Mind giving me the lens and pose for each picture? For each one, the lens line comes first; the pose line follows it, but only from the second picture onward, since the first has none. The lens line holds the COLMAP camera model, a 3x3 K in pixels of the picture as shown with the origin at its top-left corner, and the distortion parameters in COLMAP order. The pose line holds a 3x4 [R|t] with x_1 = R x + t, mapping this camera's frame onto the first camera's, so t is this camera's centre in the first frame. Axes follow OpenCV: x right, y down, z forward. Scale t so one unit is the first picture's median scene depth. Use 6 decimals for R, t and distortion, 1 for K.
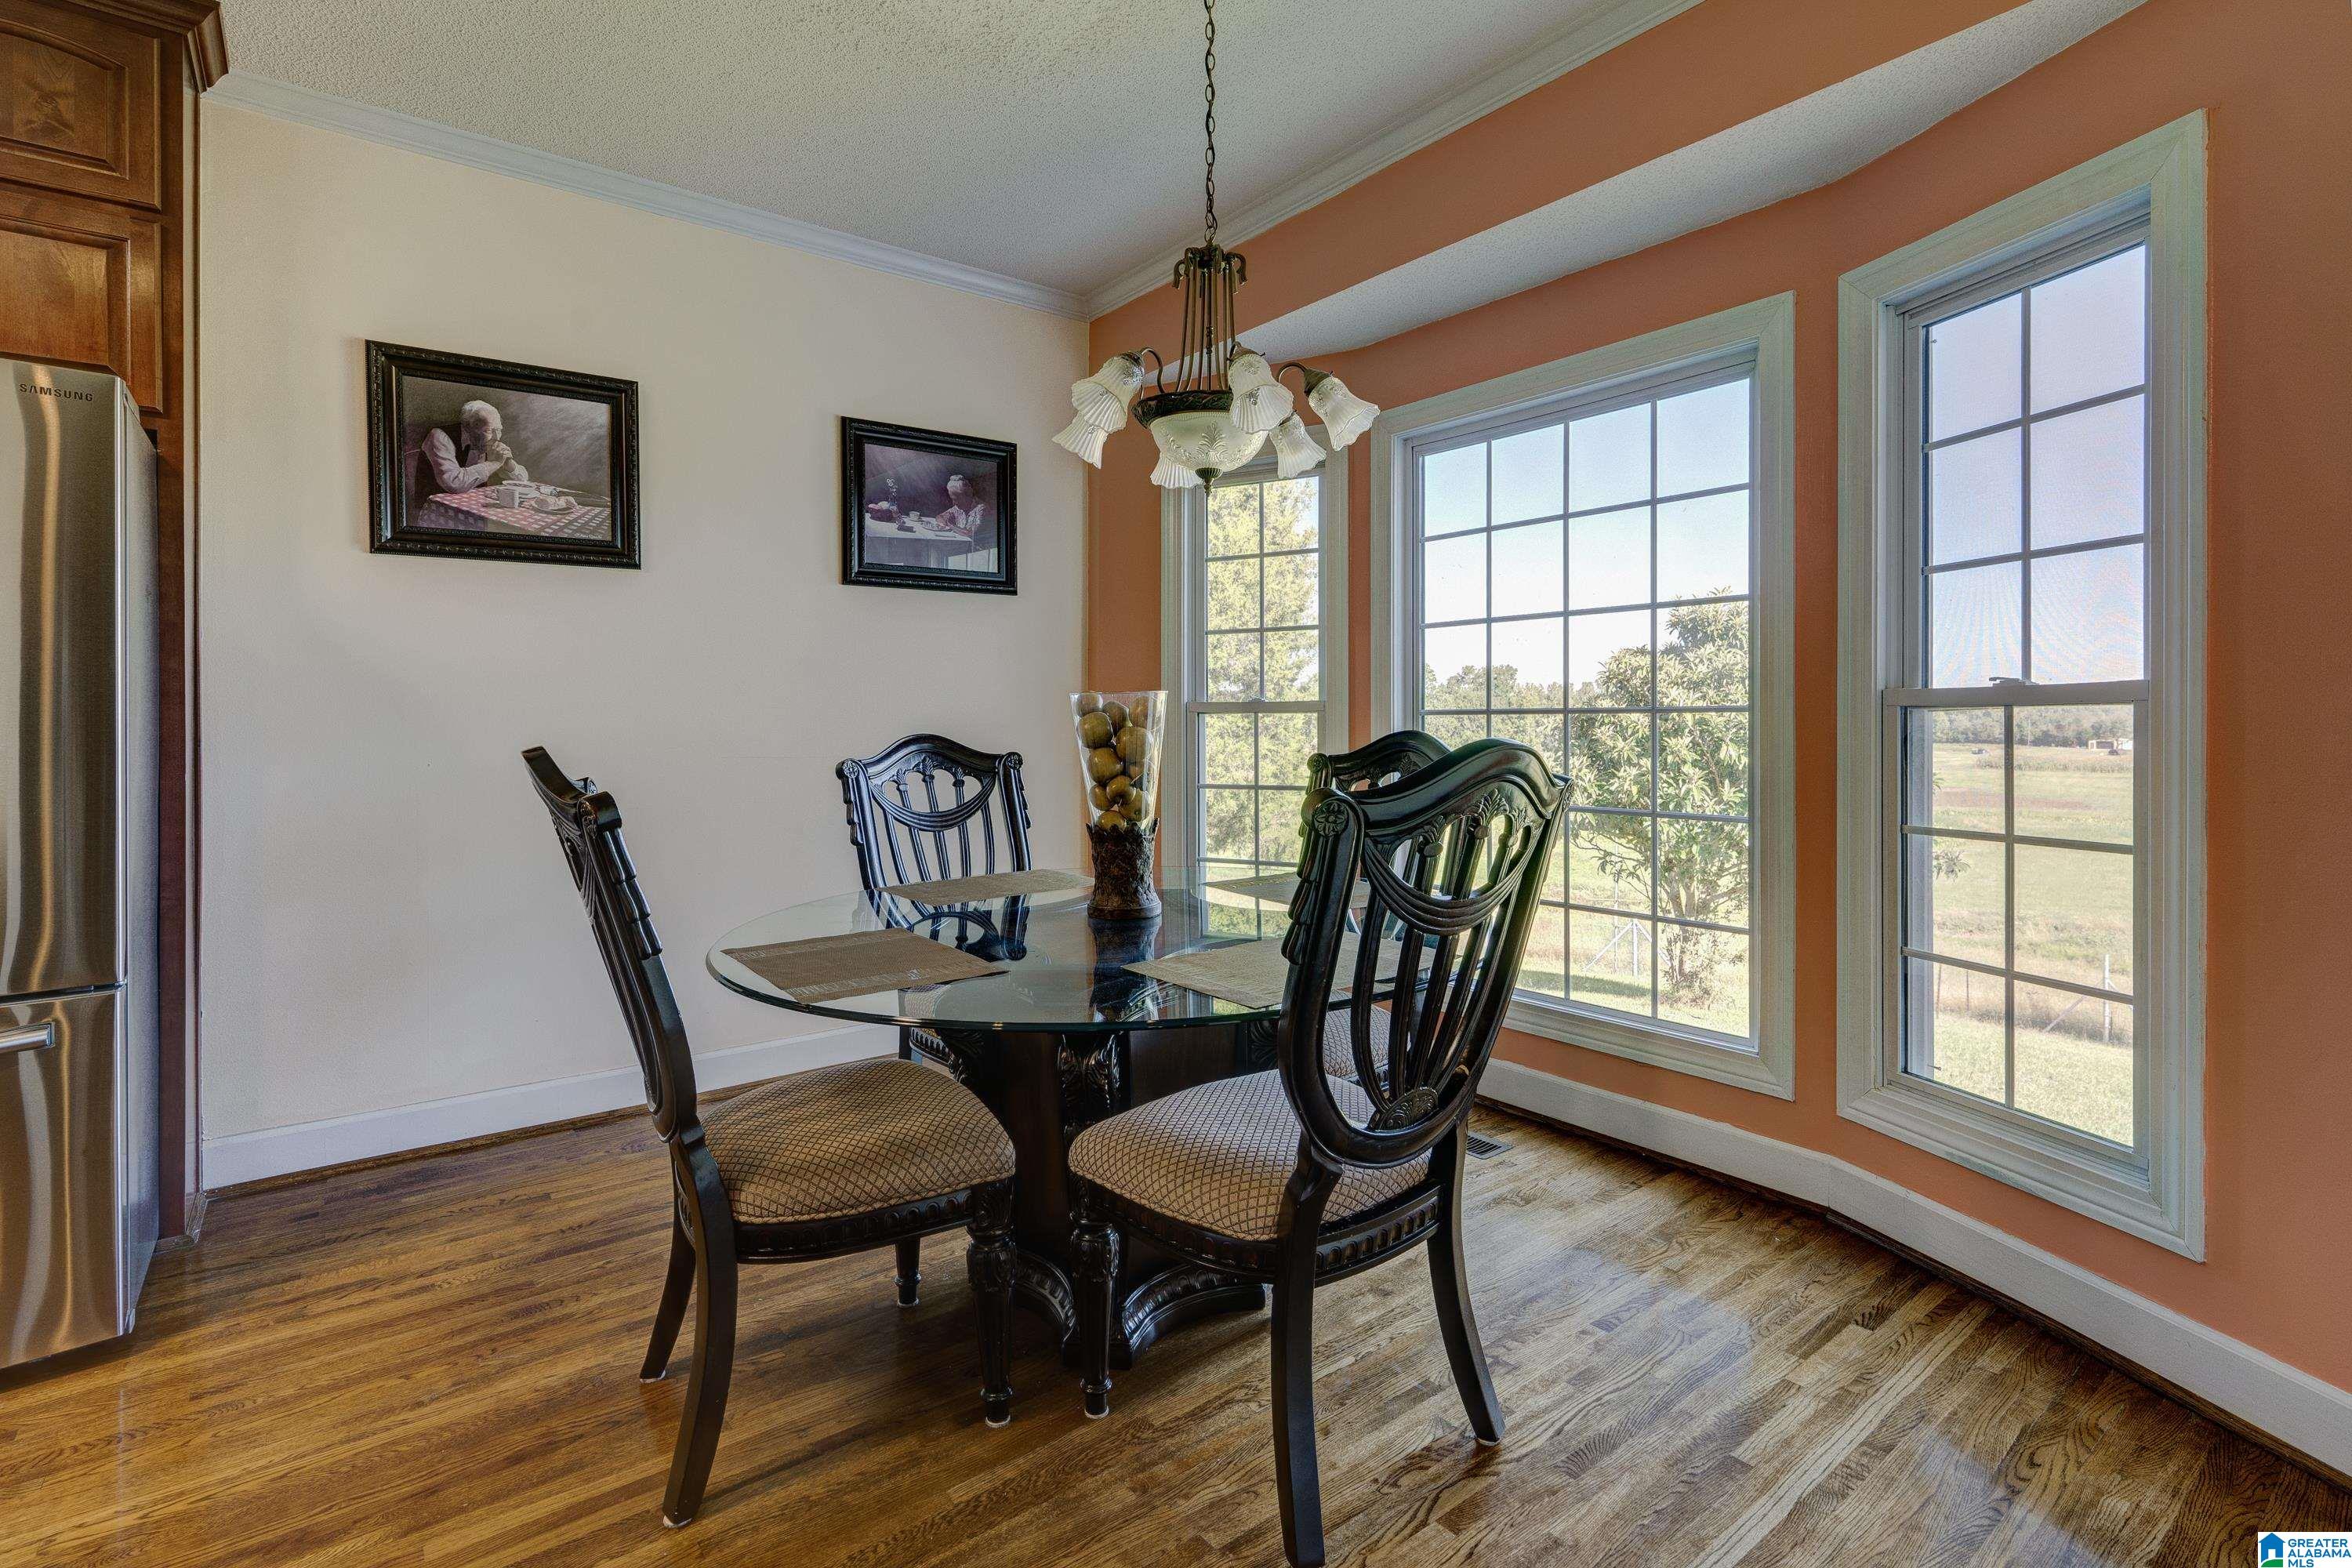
lens RADIAL K [[1124.9, 0, 1175.4], [0, 1124.9, 721.4], [0, 0, 1]] dist [-0.000390, -0.000102]
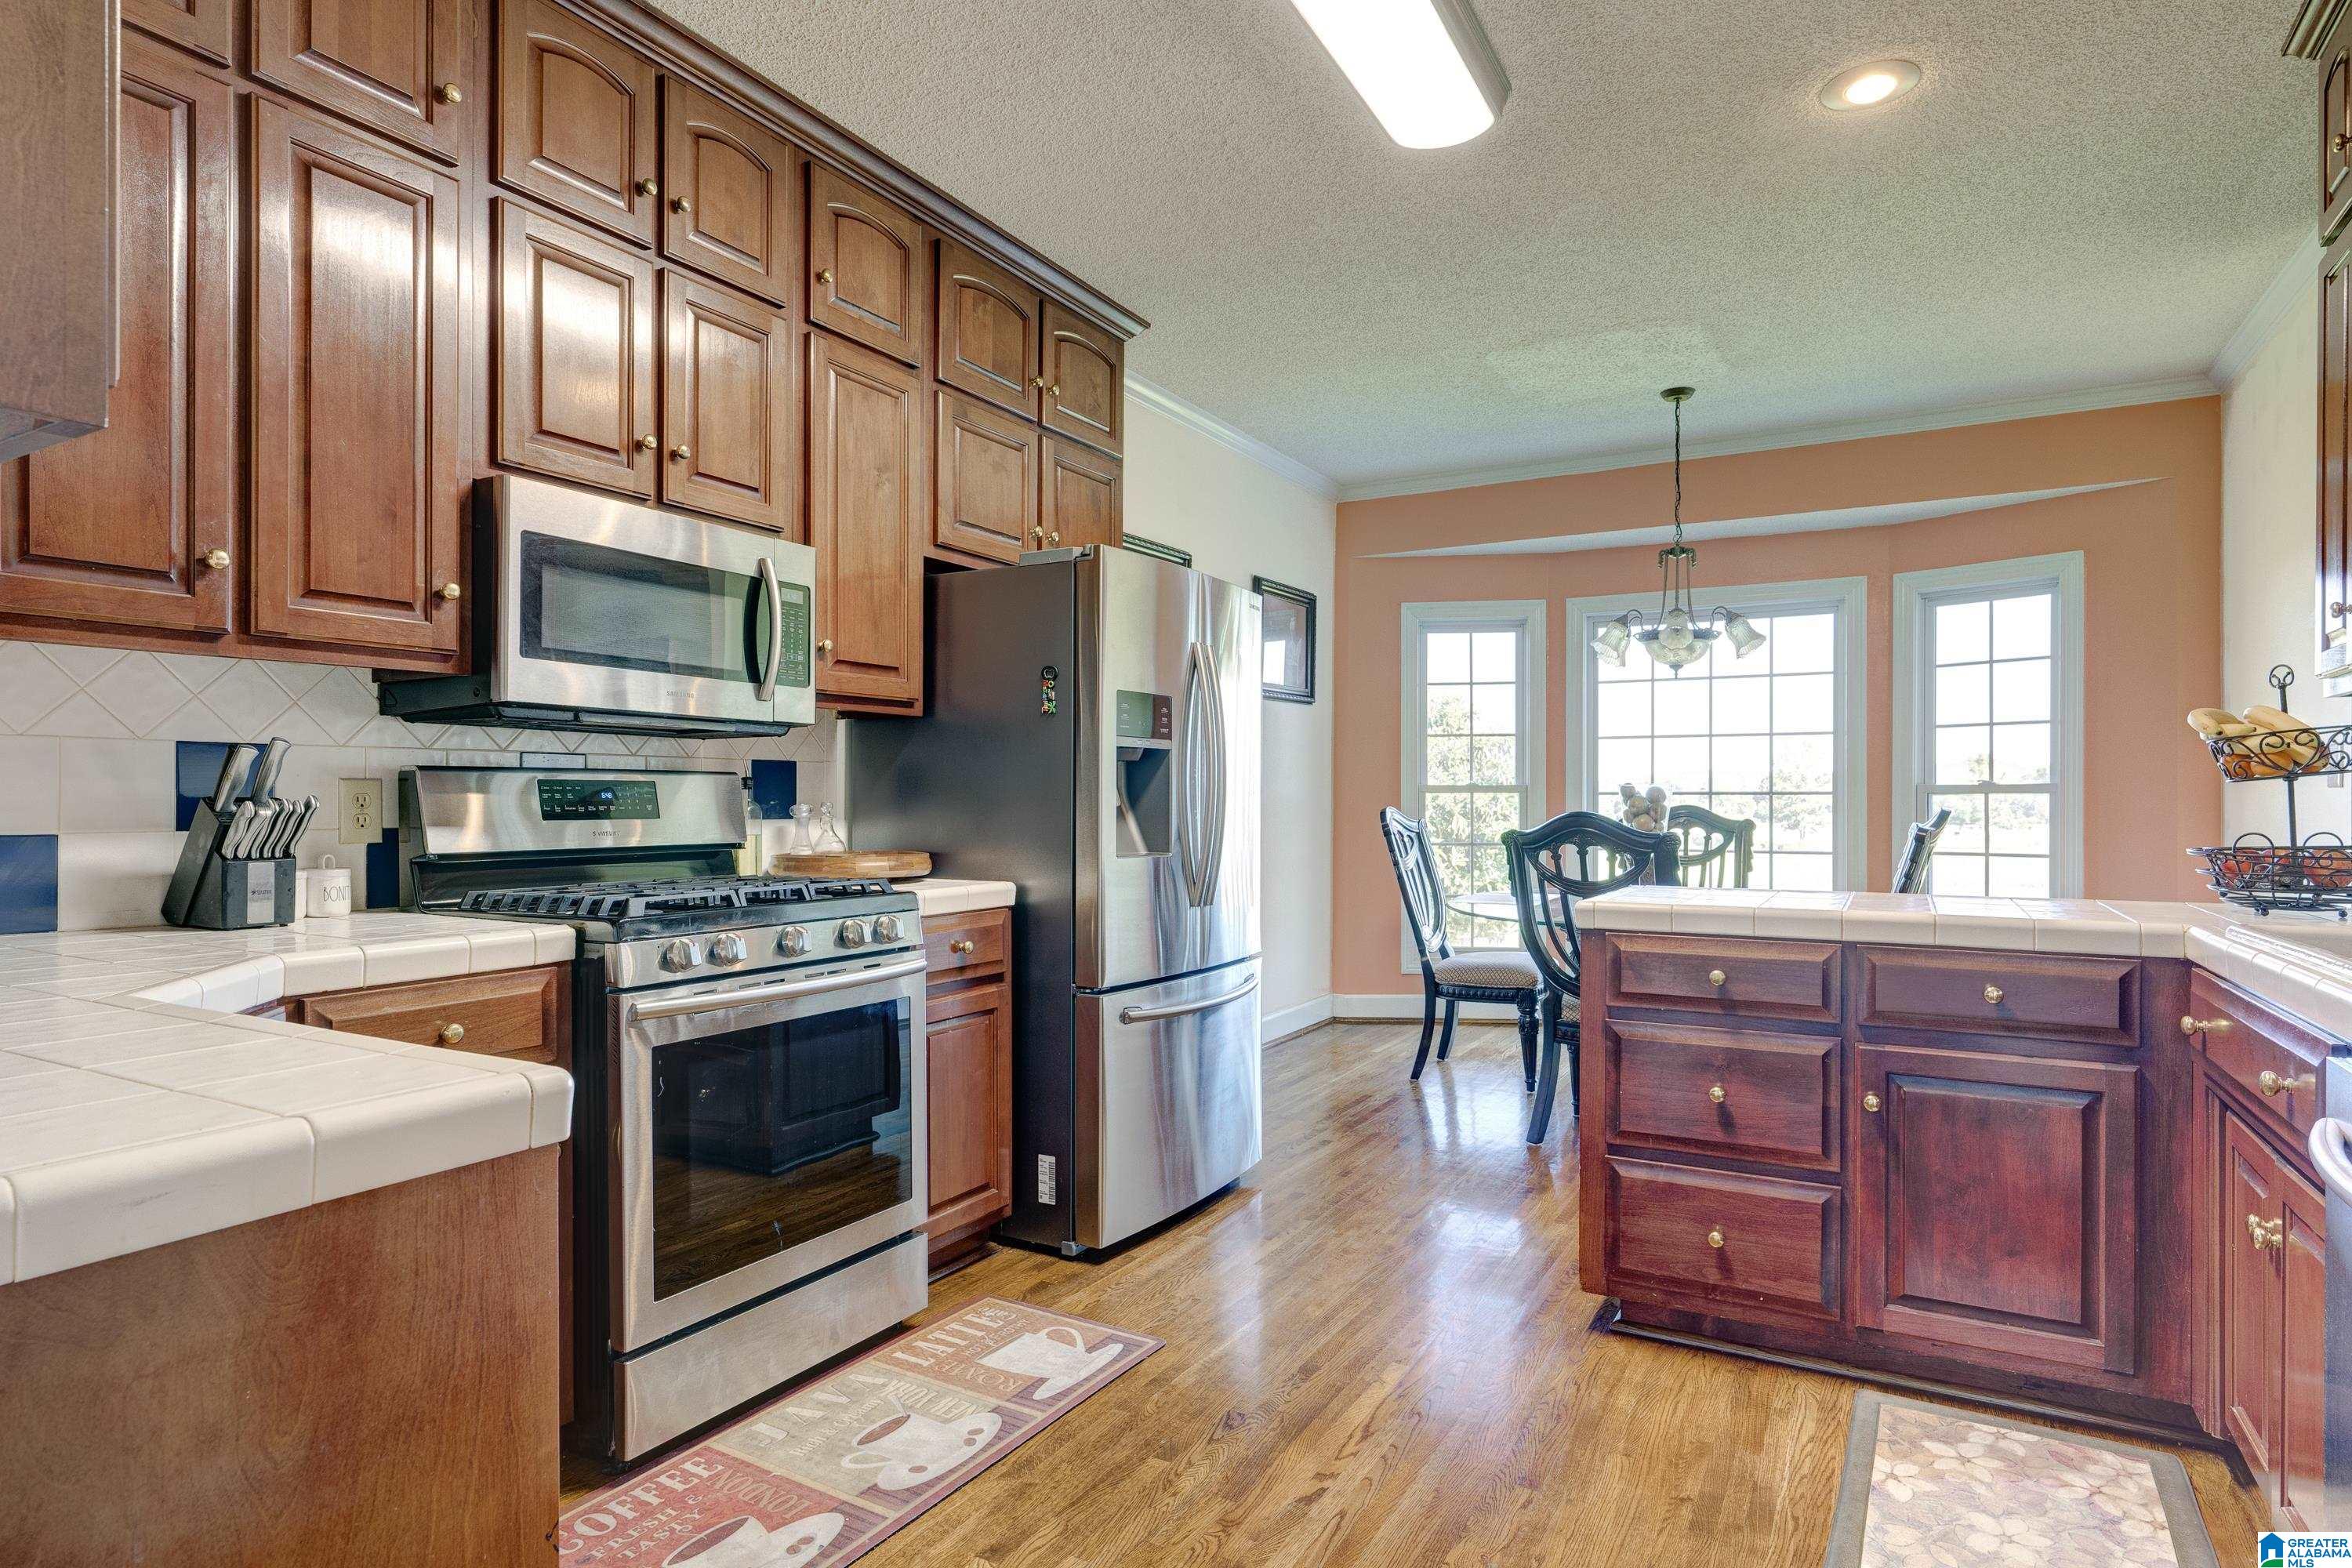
lens RADIAL K [[1276.1, 0, 1176.0], [0, 1276.1, 784.0], [0, 0, 1]] dist [0.000212, -0.000219]
pose [[0.924901, 0.006515, 0.380153, -1.490745], [-0.003170, 0.999951, -0.009426, -0.003492], [-0.380195, 0.007513, 0.924876, -0.617849]]
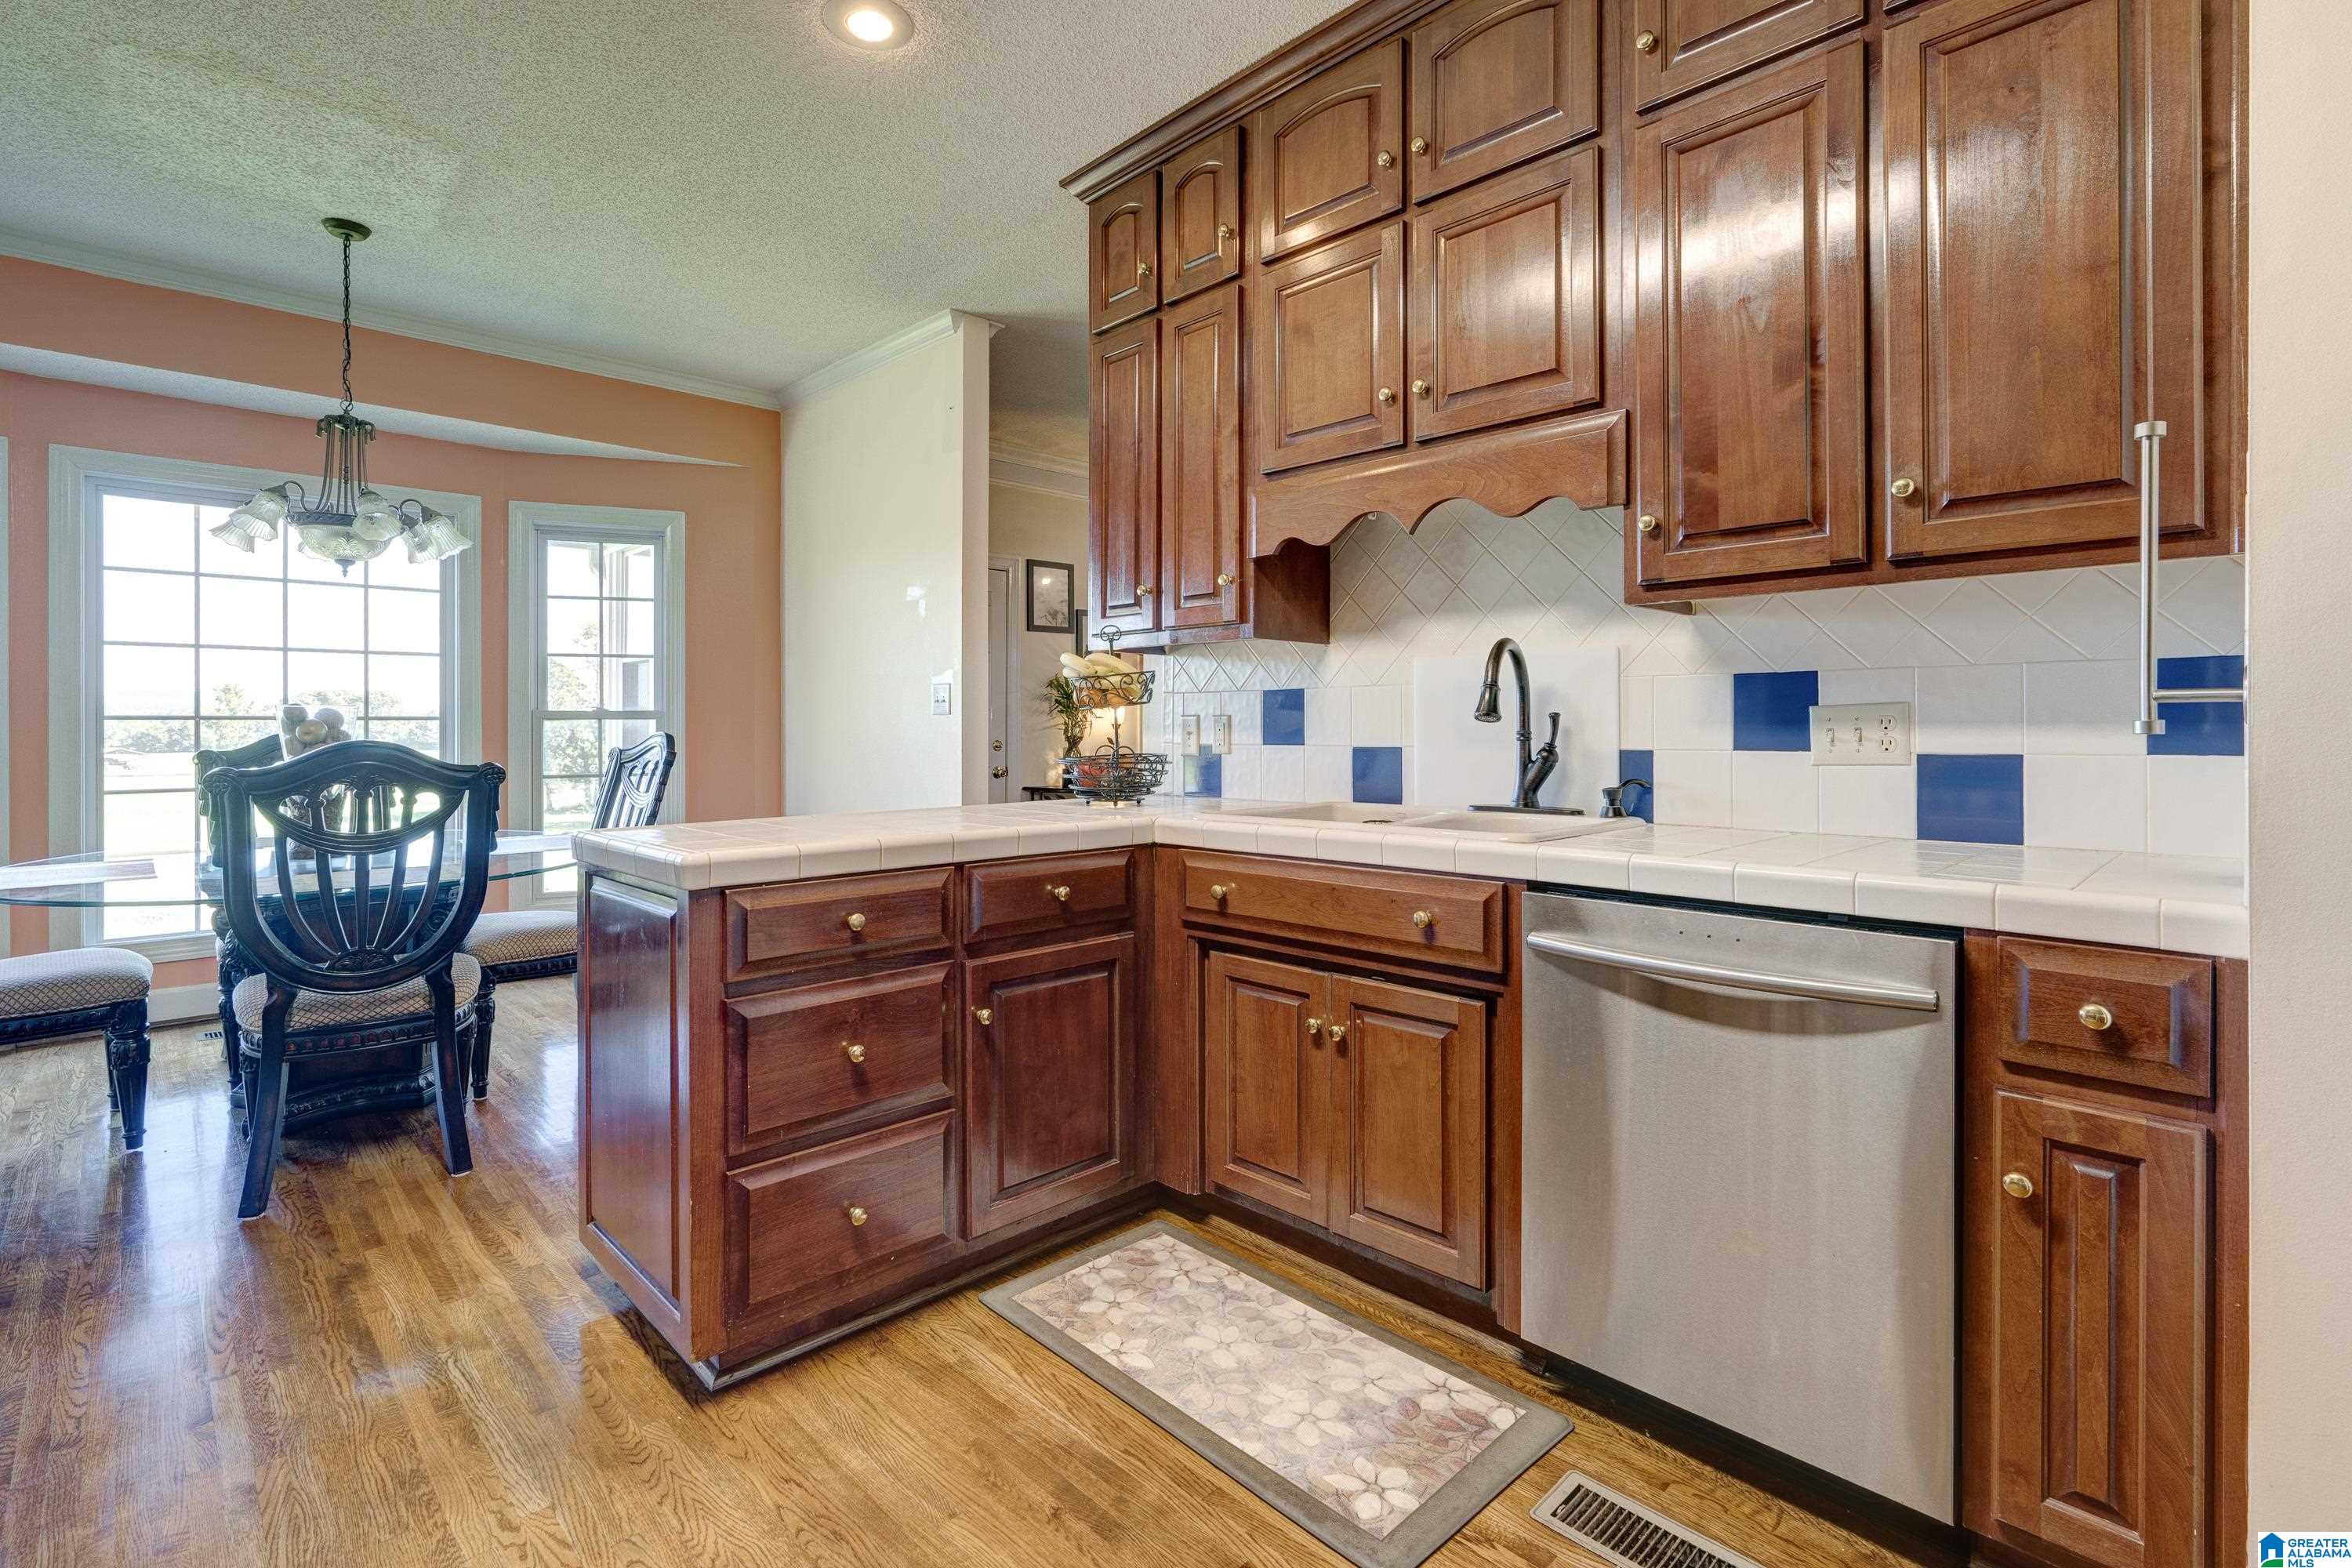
lens RADIAL K [[1077.1, 0, 1190.8], [0, 1077.1, 724.6], [0, 0, 1]] dist [-0.018093, 0.000103]
pose [[-0.122436, 0.002072, 0.992474, -1.489153], [-0.000964, 0.999997, -0.002207, 0.001364], [-0.992476, -0.001227, -0.122433, 0.042403]]
